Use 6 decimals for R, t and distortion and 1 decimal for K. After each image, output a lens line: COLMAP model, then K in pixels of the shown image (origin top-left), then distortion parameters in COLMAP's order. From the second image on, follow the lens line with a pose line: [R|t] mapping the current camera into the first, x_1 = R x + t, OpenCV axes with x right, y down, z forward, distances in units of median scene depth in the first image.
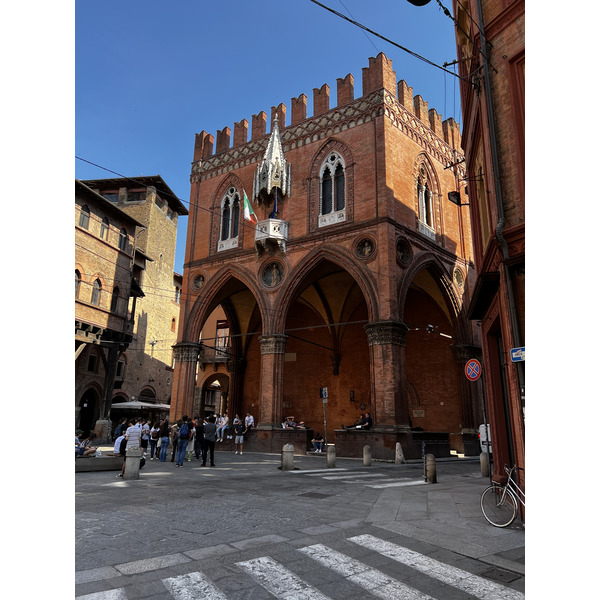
lens RADIAL K [[450.7, 0, 300.0], [0, 450.7, 300.0], [0, 0, 1]] dist [0.050323, -0.054225]
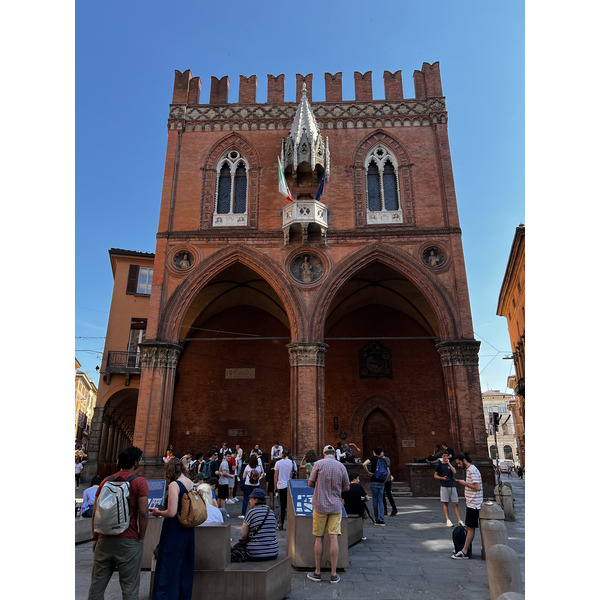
lens RADIAL K [[450.7, 0, 300.0], [0, 450.7, 300.0], [0, 0, 1]] dist [0.050323, -0.054225]
pose [[0.868360, 0.150642, 0.472502, -0.442558], [-0.121784, 0.988350, -0.091289, 0.074809], [-0.480749, 0.021729, 0.876589, 0.299702]]
